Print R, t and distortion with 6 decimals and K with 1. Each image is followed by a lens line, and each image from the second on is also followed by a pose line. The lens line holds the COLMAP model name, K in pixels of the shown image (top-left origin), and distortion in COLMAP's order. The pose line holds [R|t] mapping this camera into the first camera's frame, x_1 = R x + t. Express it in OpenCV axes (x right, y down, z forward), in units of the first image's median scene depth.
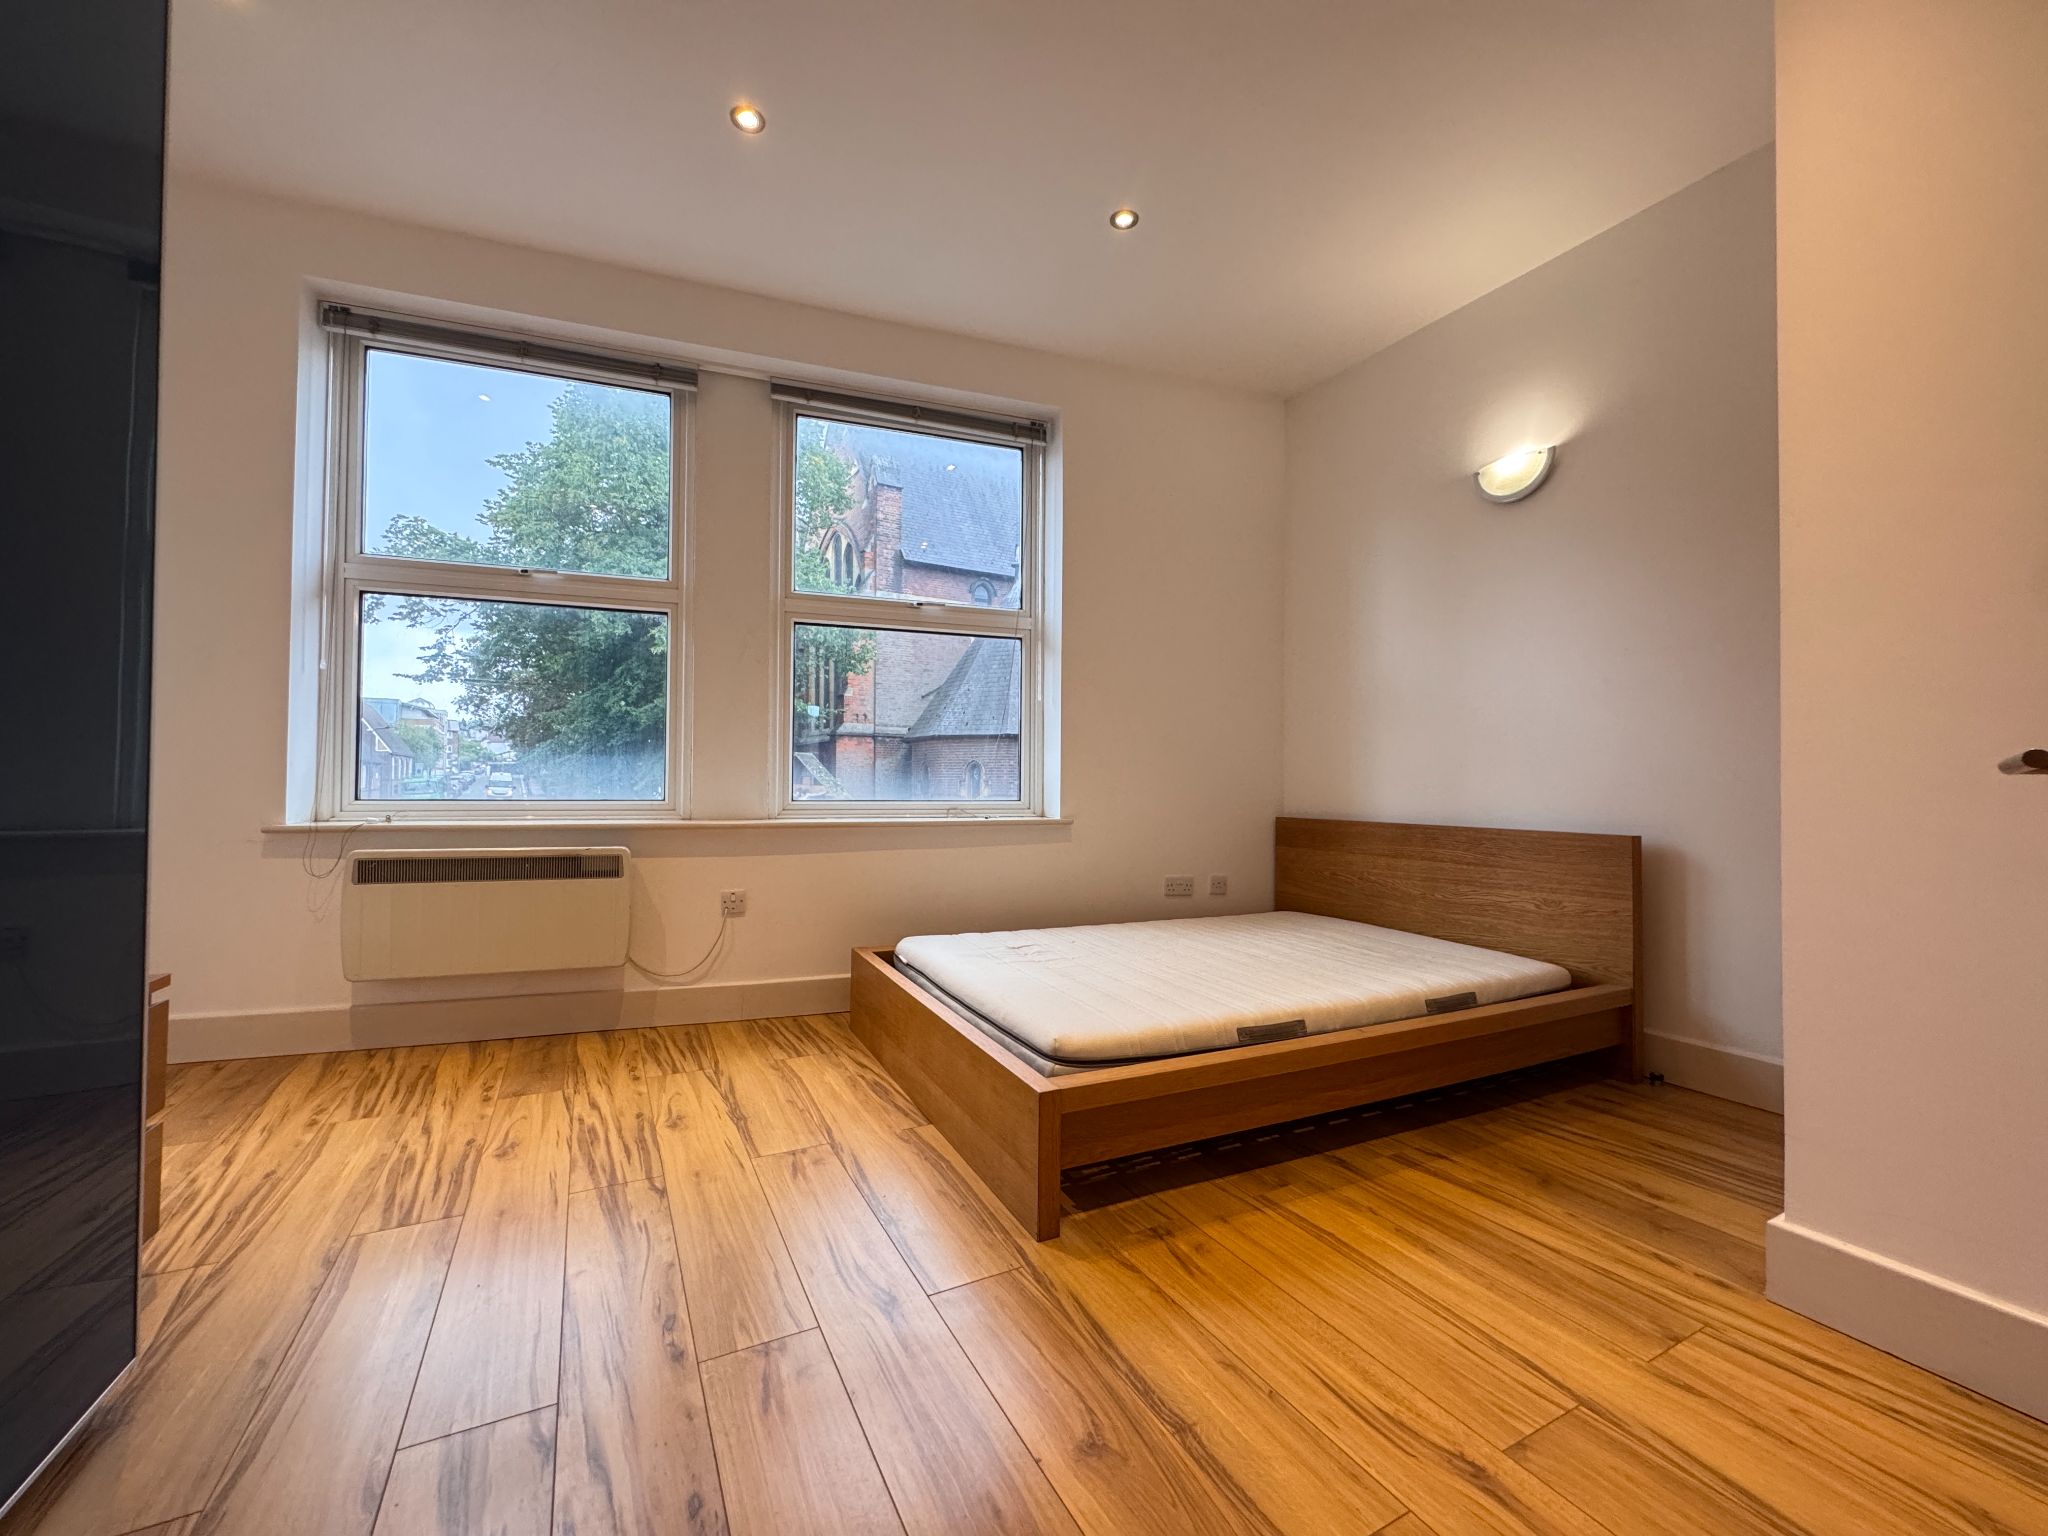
lens RADIAL K [[813.9, 0, 1017.1], [0, 813.9, 765.9], [0, 0, 1]] dist [-0.000601, -0.000718]
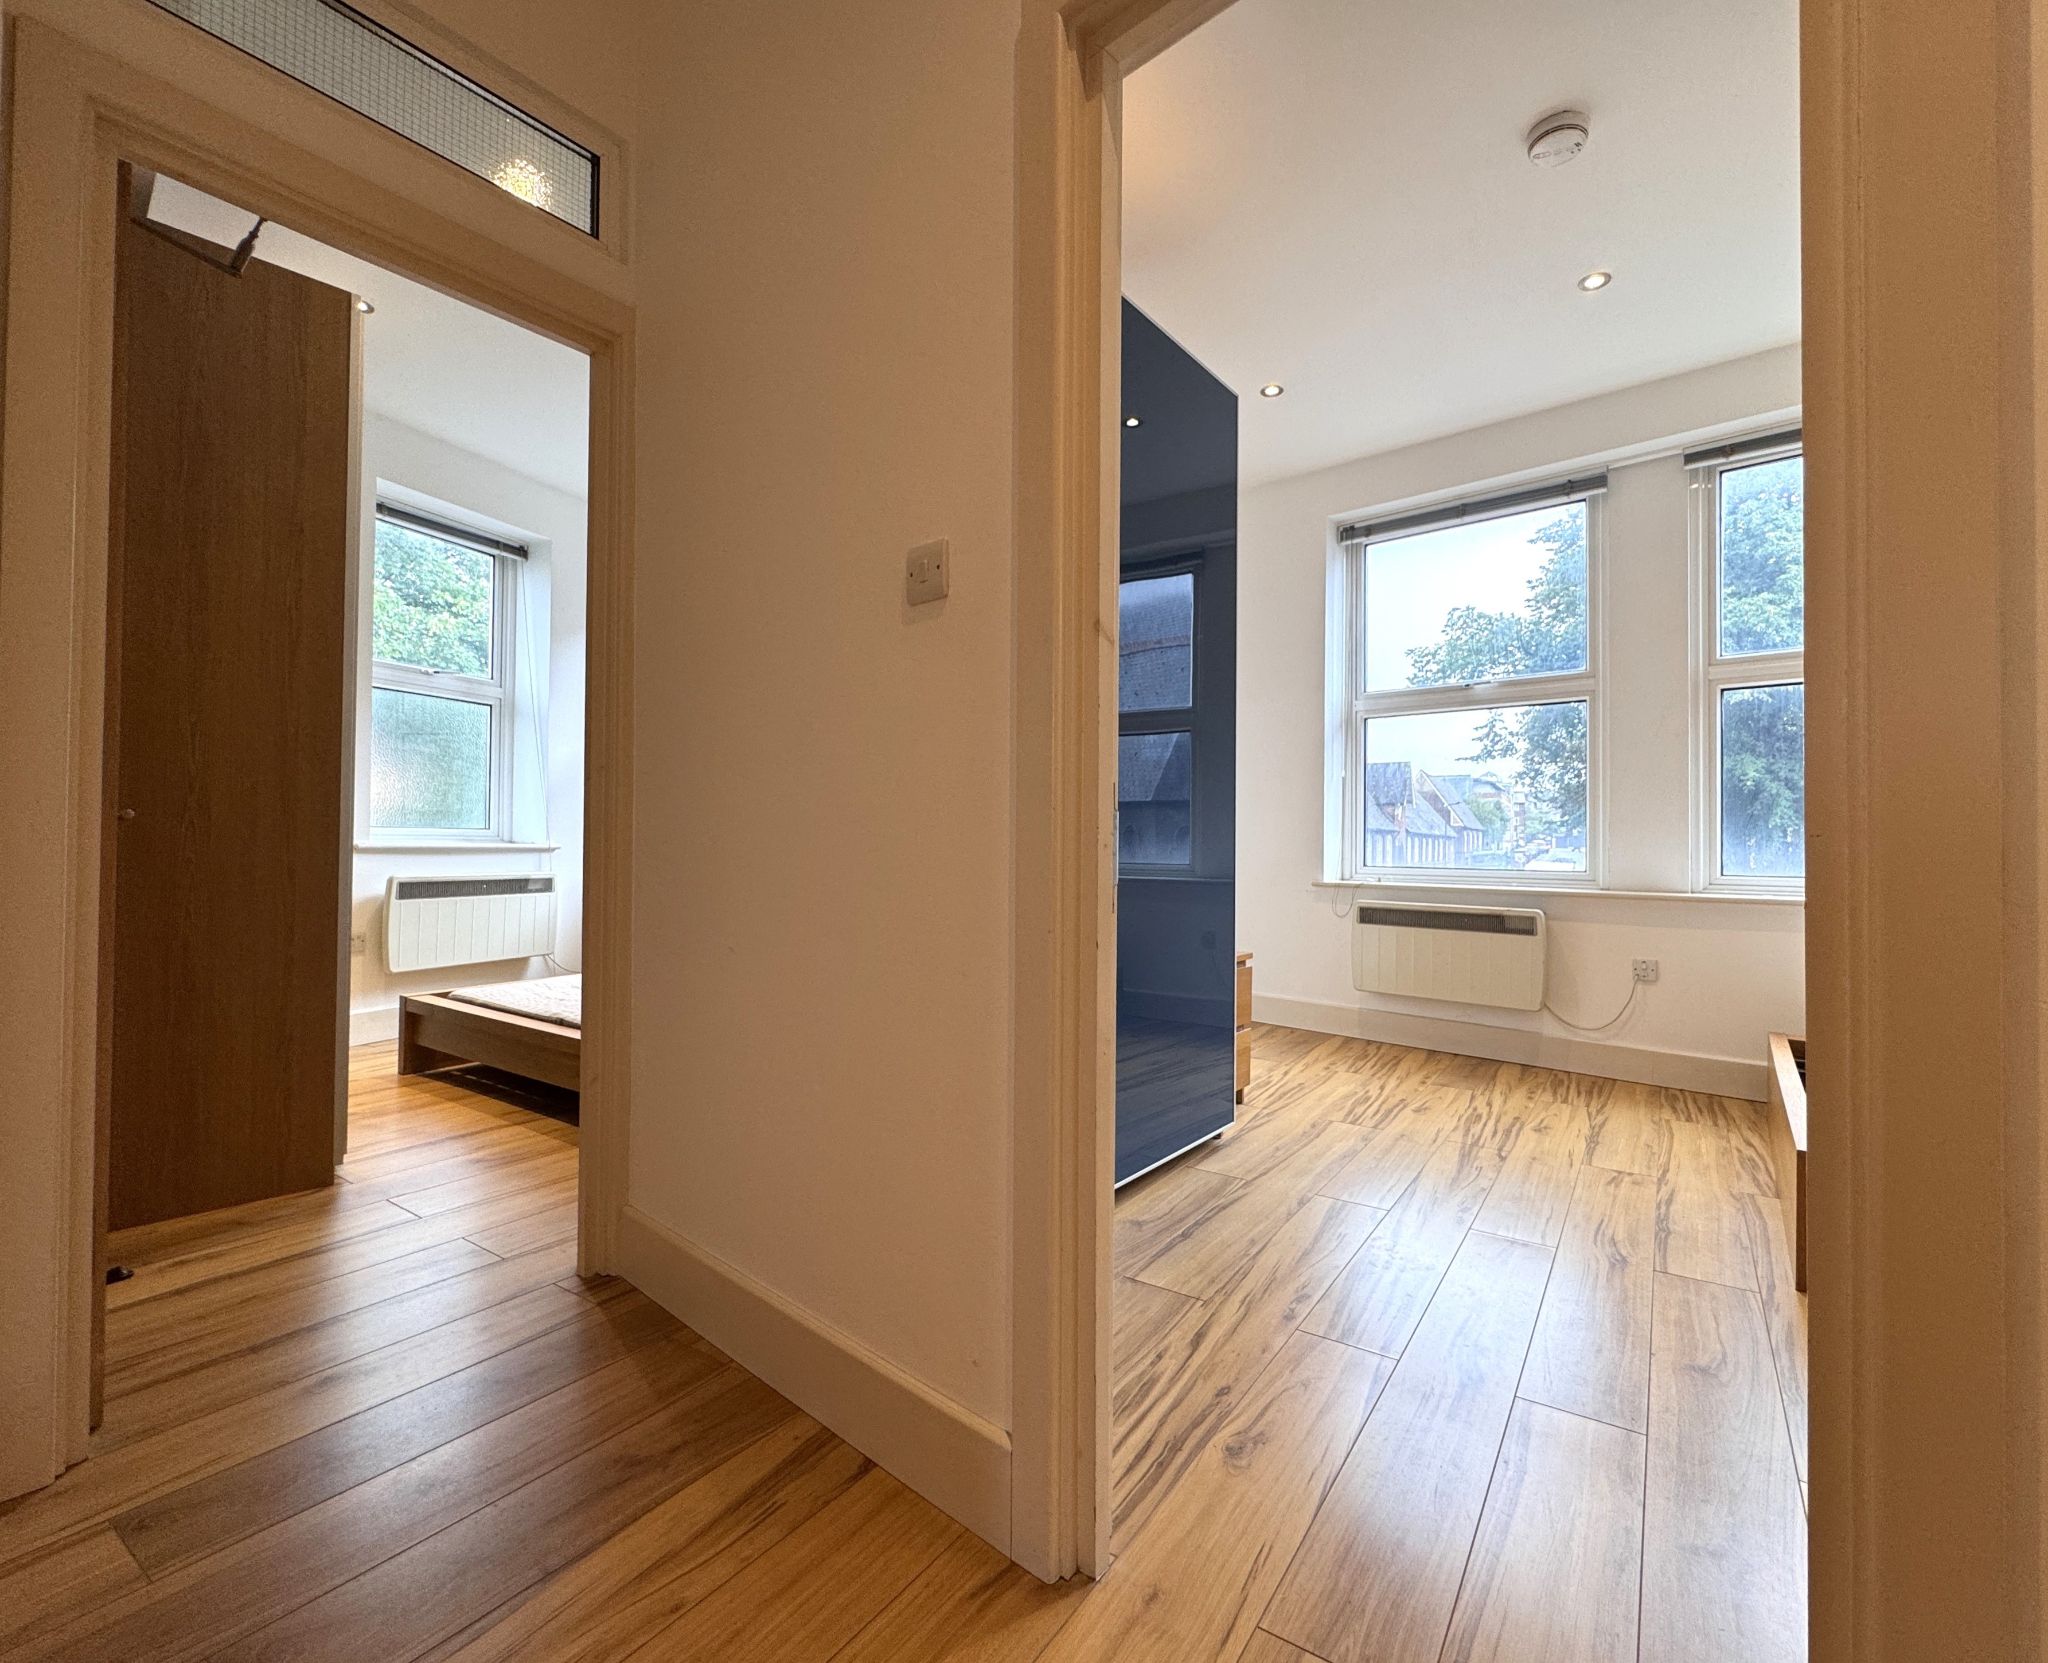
lens RADIAL K [[919.8, 0, 1094.6], [0, 919.8, 832.7], [0, 0, 1]] dist [-0.002985, 0.000188]
pose [[0.504133, -0.014757, -0.863500, 0.376120], [0.009649, 0.999888, -0.011455, -0.002803], [0.863572, -0.002557, 0.504218, -0.241426]]
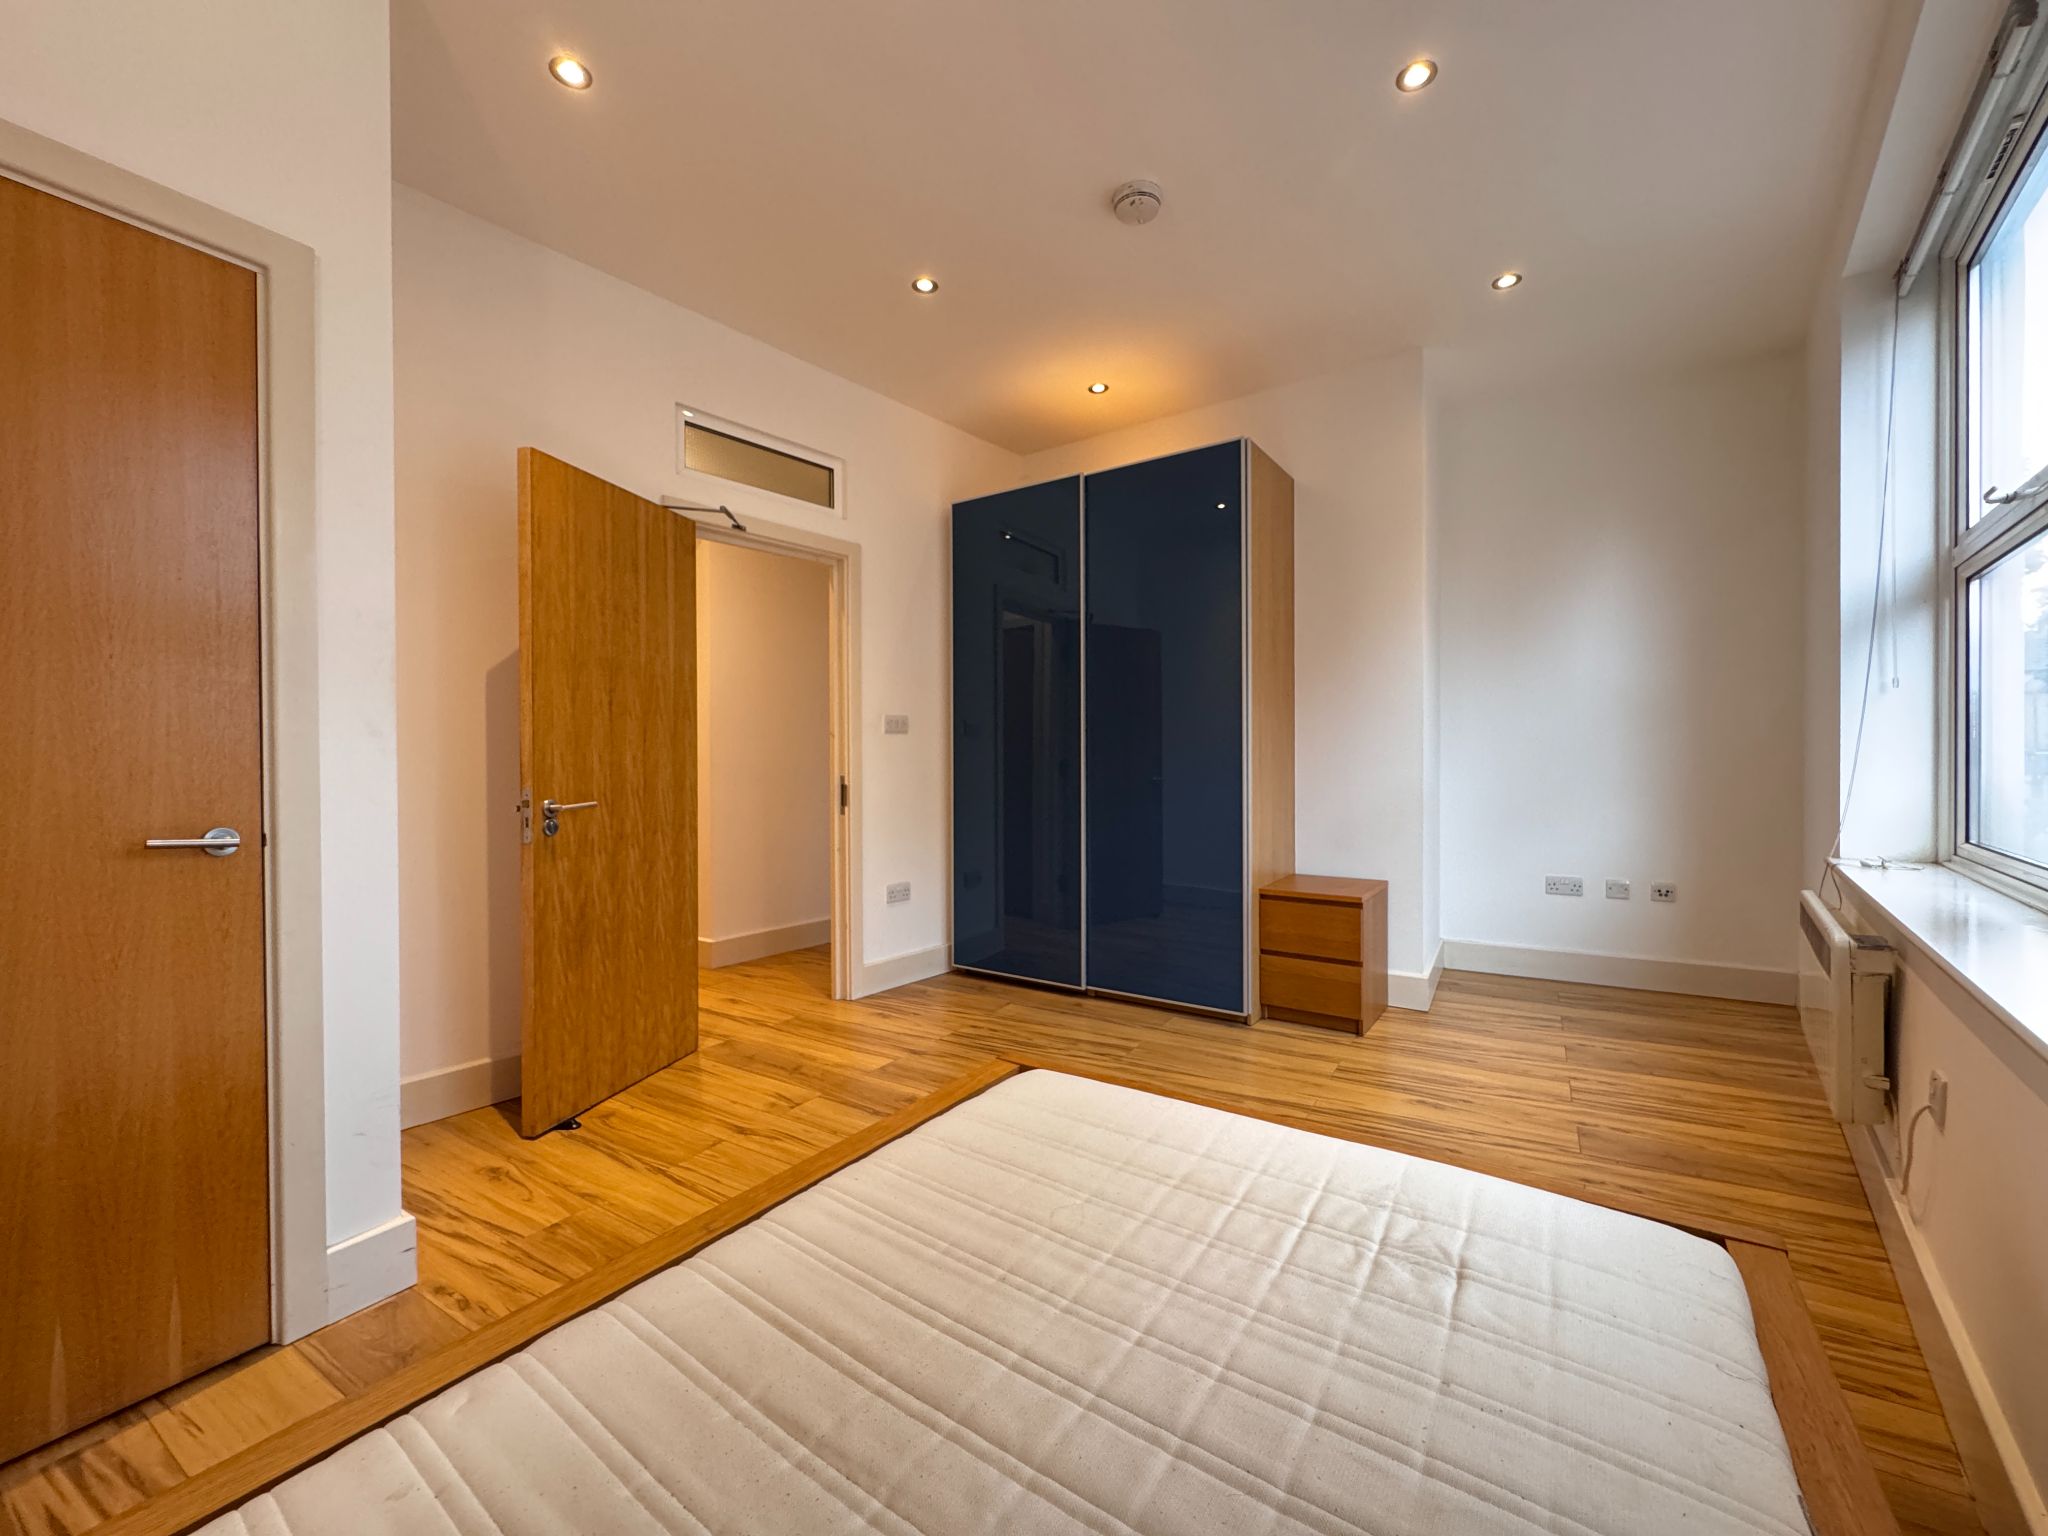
lens RADIAL K [[820.3, 0, 1024.0], [0, 820.3, 772.6], [0, 0, 1]] dist [0.004148, -0.000489]
pose [[-0.851437, 0.003098, -0.524448, 0.442066], [0.004004, 0.999992, -0.000593, -0.033905], [0.524442, -0.002605, -0.851442, 1.345985]]
